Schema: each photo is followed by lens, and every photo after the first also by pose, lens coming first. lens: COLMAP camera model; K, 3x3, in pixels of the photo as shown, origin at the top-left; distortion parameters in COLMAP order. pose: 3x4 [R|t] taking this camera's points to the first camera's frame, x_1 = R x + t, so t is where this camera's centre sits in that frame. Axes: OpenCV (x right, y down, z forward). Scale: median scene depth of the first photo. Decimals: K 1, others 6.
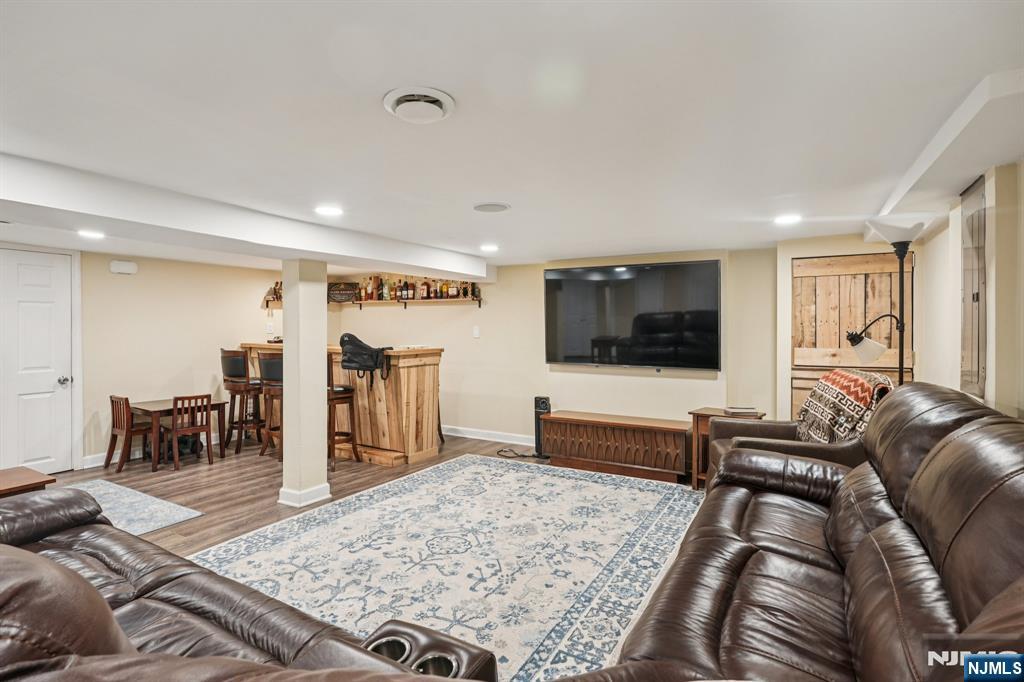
lens RADIAL K [[506.8, 0, 510.2], [0, 506.8, 338.7], [0, 0, 1]] dist [-0.001776, -0.000238]
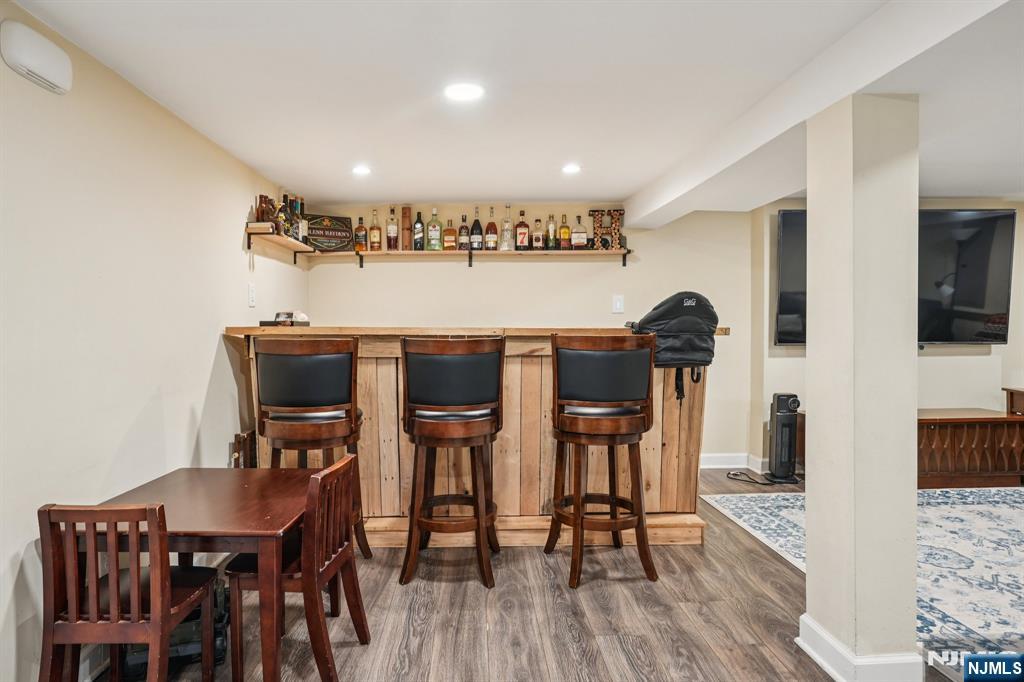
lens RADIAL K [[559.9, 0, 511.5], [0, 559.9, 334.5], [0, 0, 1]] dist [0.001995, 0.000143]
pose [[0.853813, -0.024579, 0.519999, -0.961091], [0.022621, 0.999693, 0.010110, 0.026652], [-0.520088, 0.003131, 0.854107, 0.800400]]
